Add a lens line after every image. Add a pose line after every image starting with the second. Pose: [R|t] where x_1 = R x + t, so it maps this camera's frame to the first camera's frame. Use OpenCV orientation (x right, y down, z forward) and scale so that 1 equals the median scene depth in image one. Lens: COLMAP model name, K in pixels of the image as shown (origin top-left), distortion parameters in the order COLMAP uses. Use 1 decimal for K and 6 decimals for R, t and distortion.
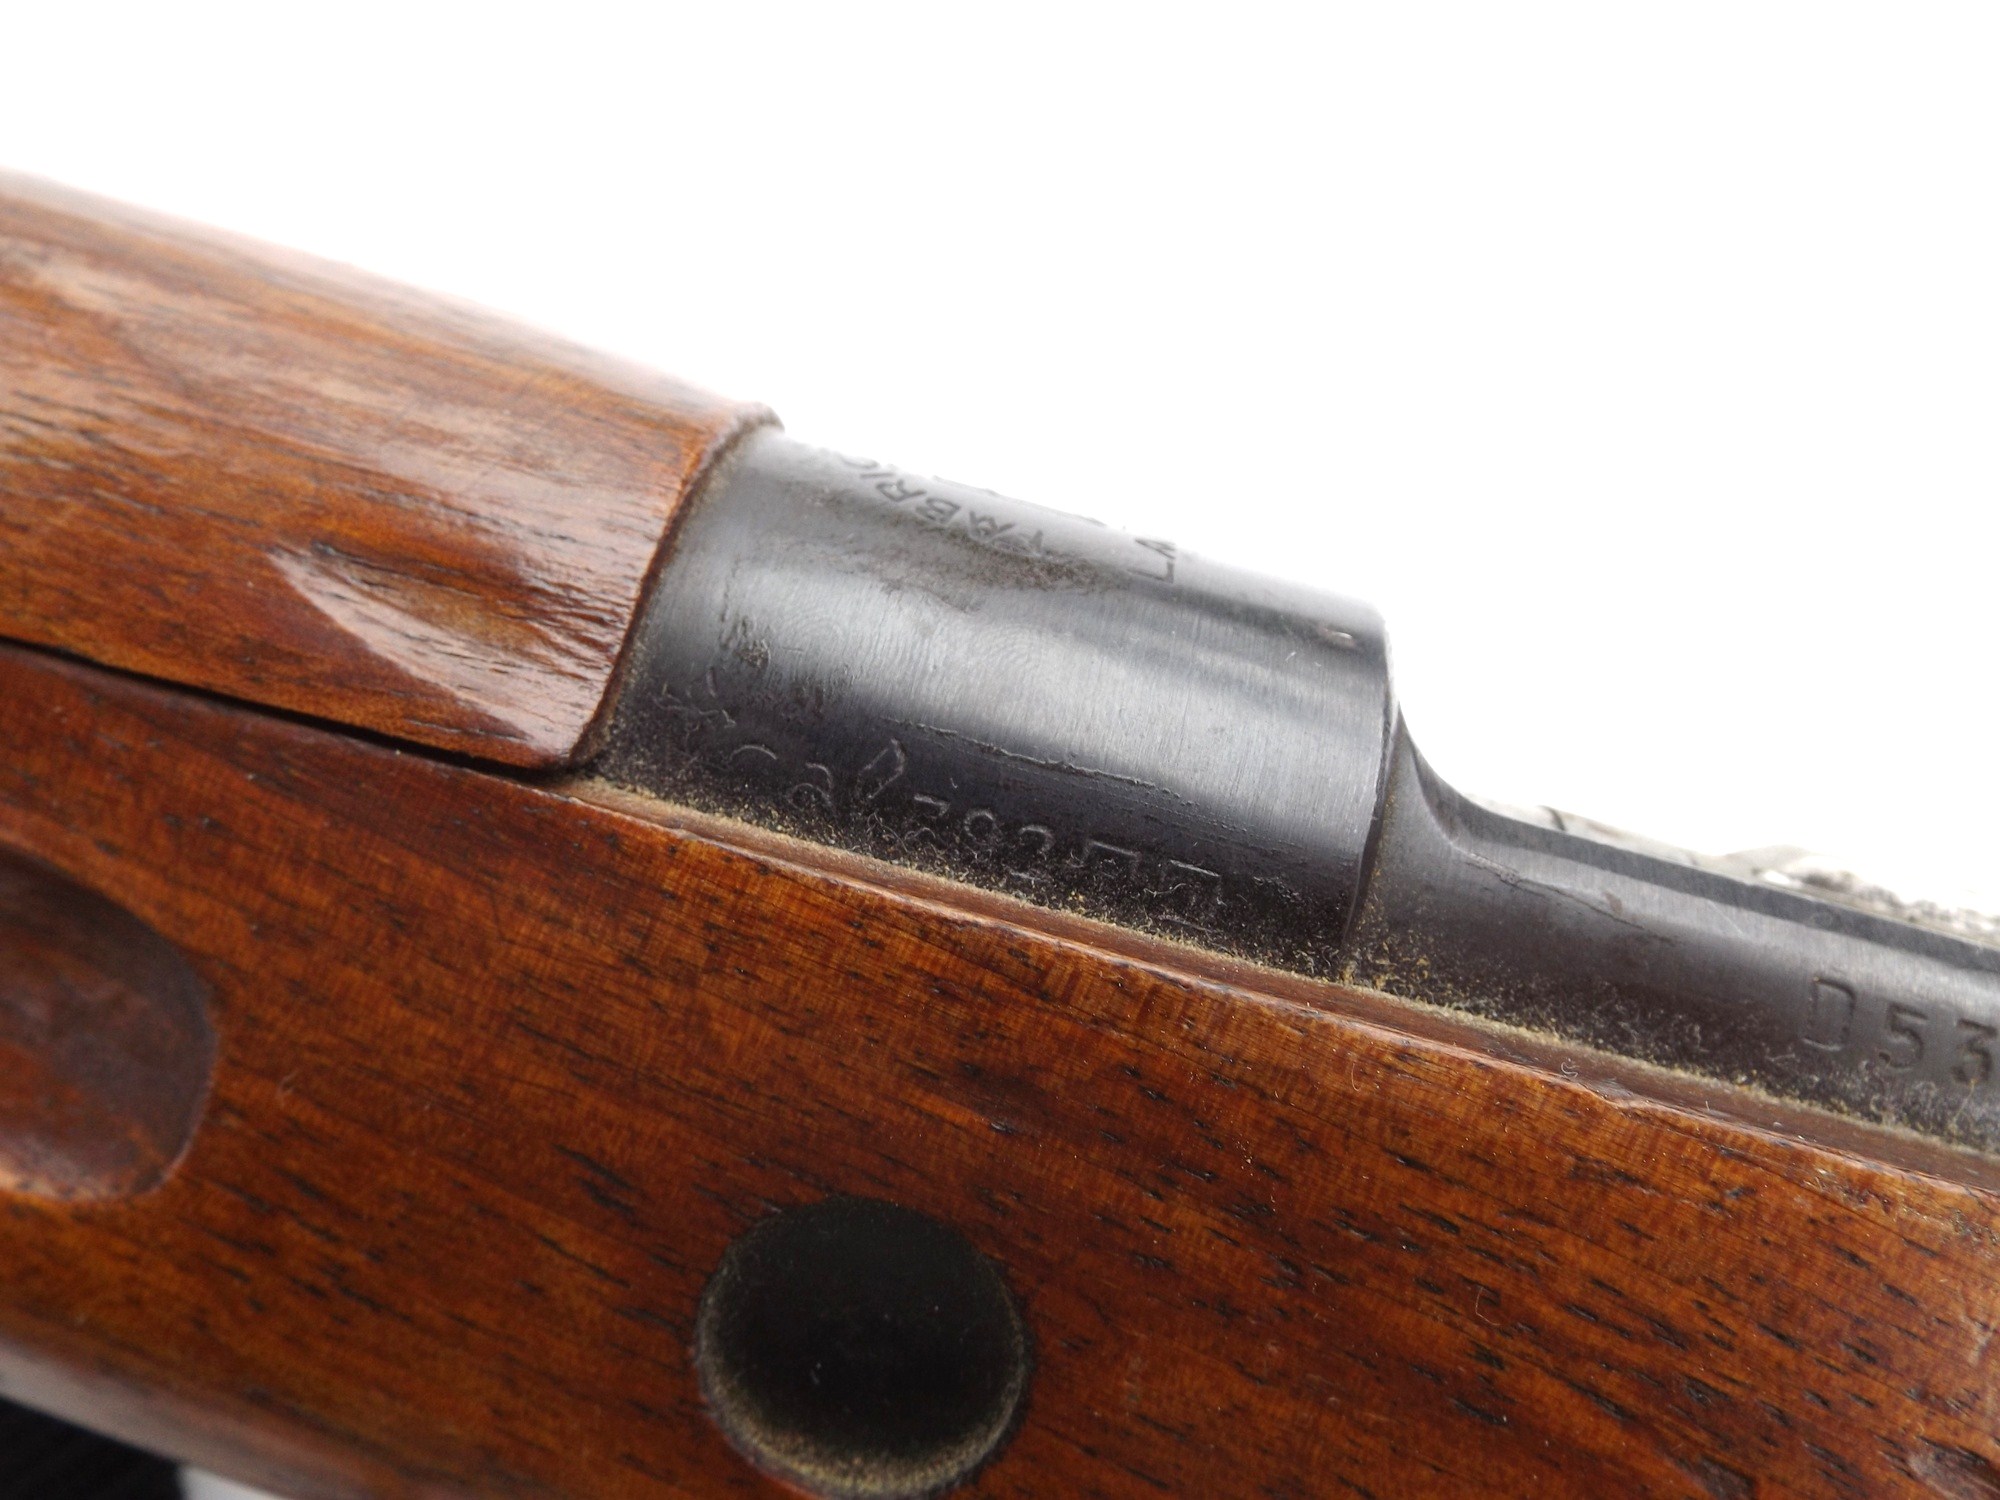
lens RADIAL K [[1426.6, 0, 999.0], [0, 1426.6, 749.2], [0, 0, 1]] dist [0.024498, -0.028132]
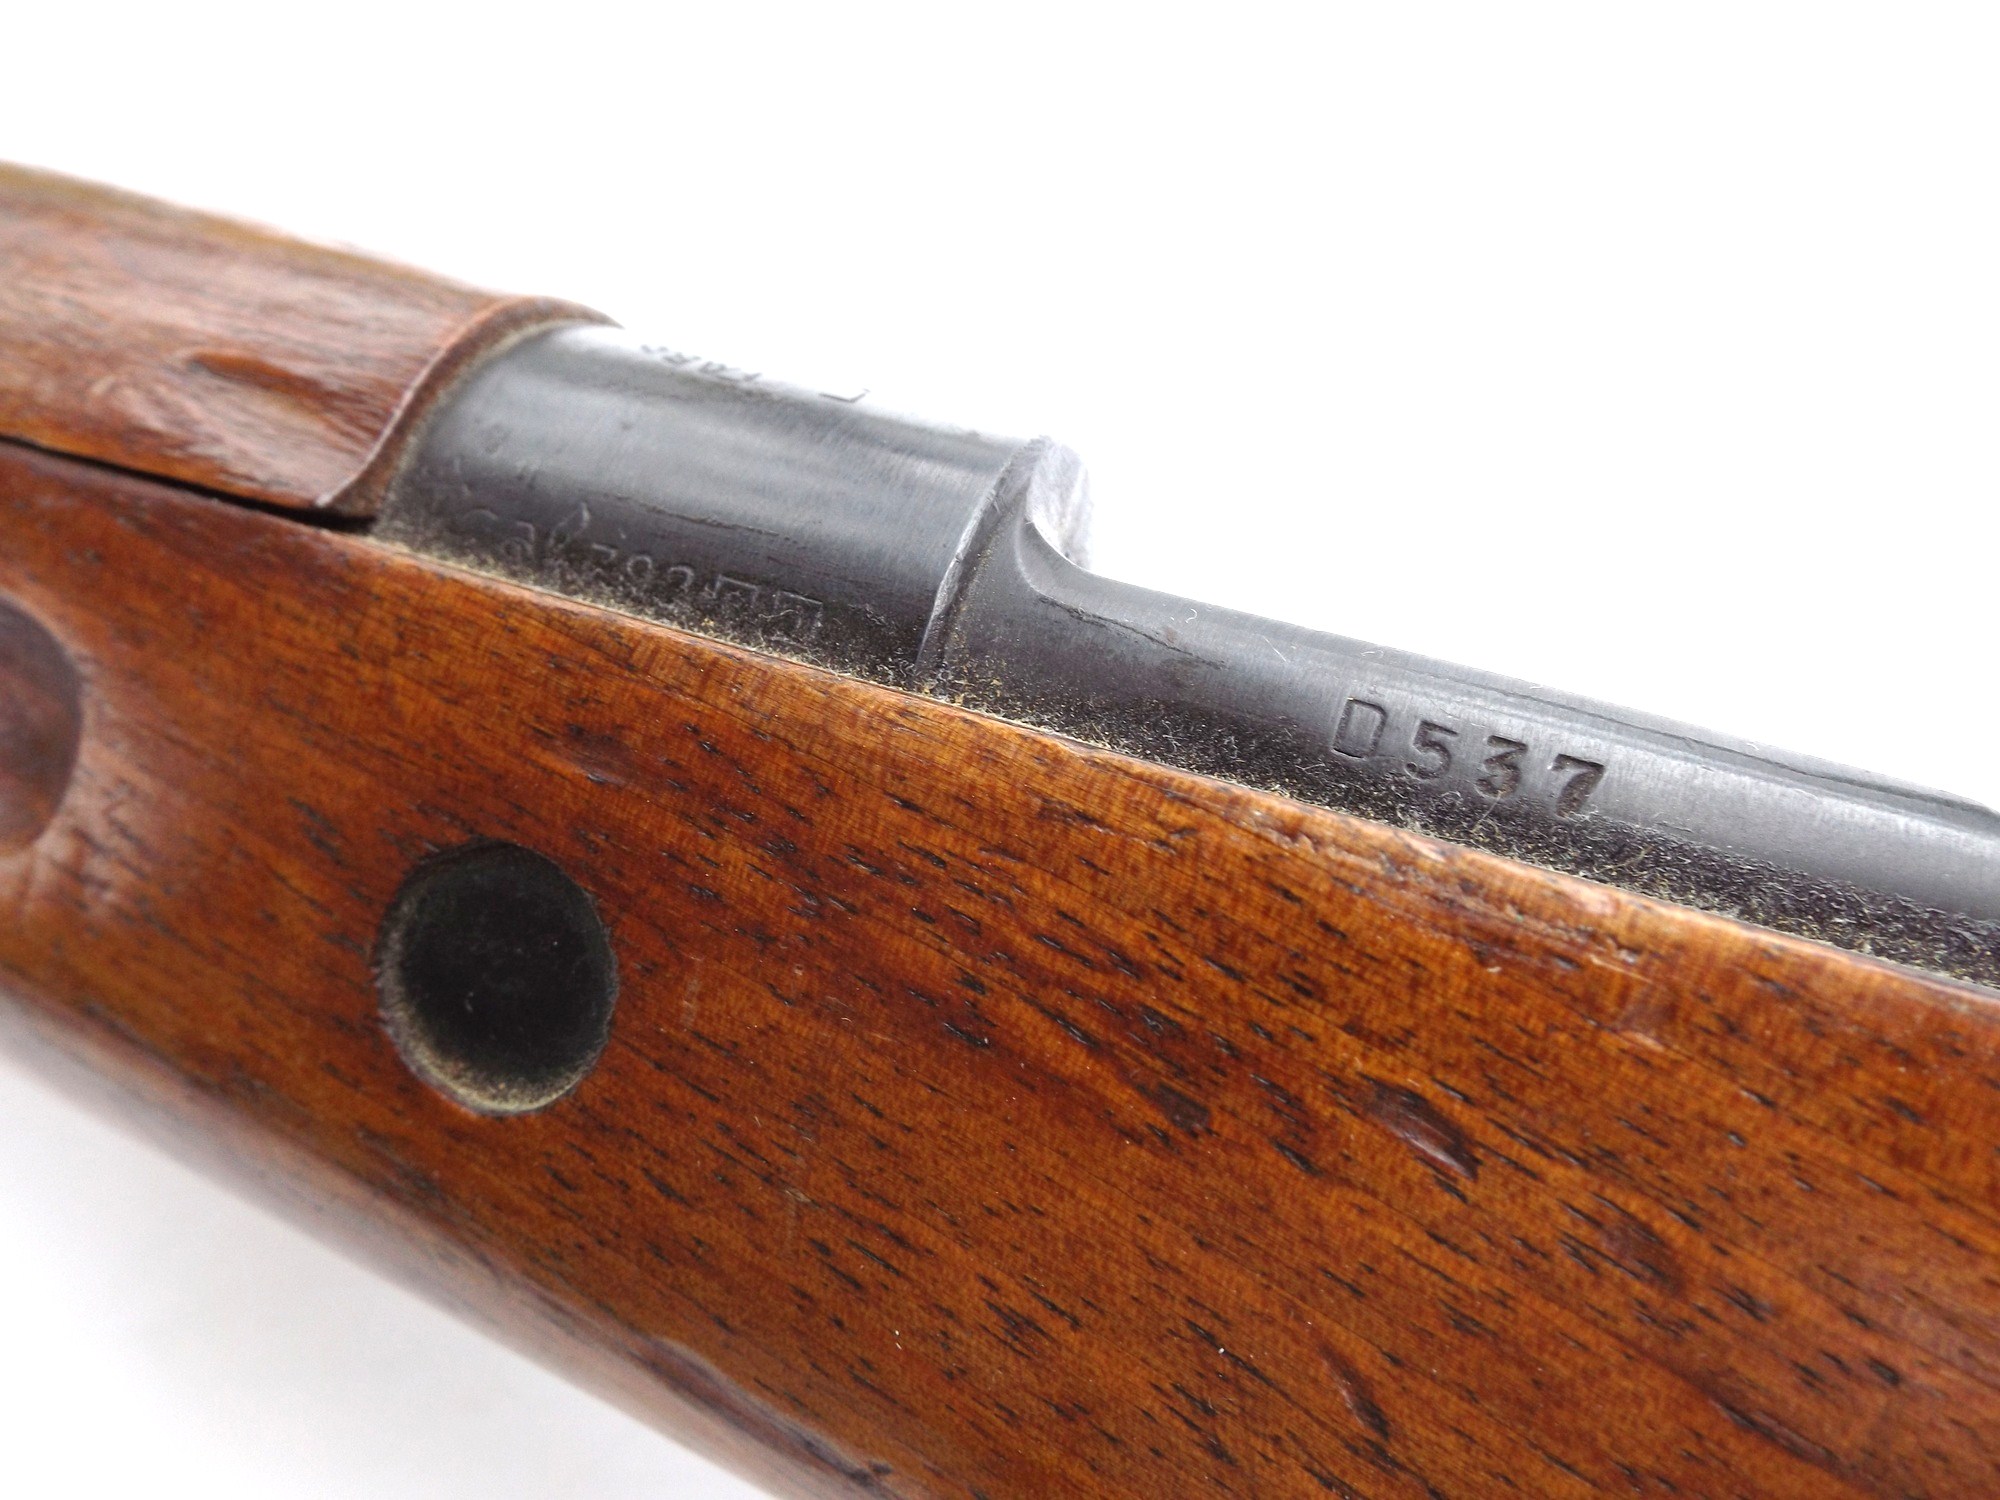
lens RADIAL K [[1426.6, 0, 1005.5], [0, 1426.6, 751.3], [0, 0, 1]] dist [0.024498, -0.028132]
pose [[0.975744, 0.009196, -0.218722, 0.601839], [-0.039936, 0.989828, -0.136546, 0.389982], [0.215241, 0.141969, 0.966186, -0.105125]]
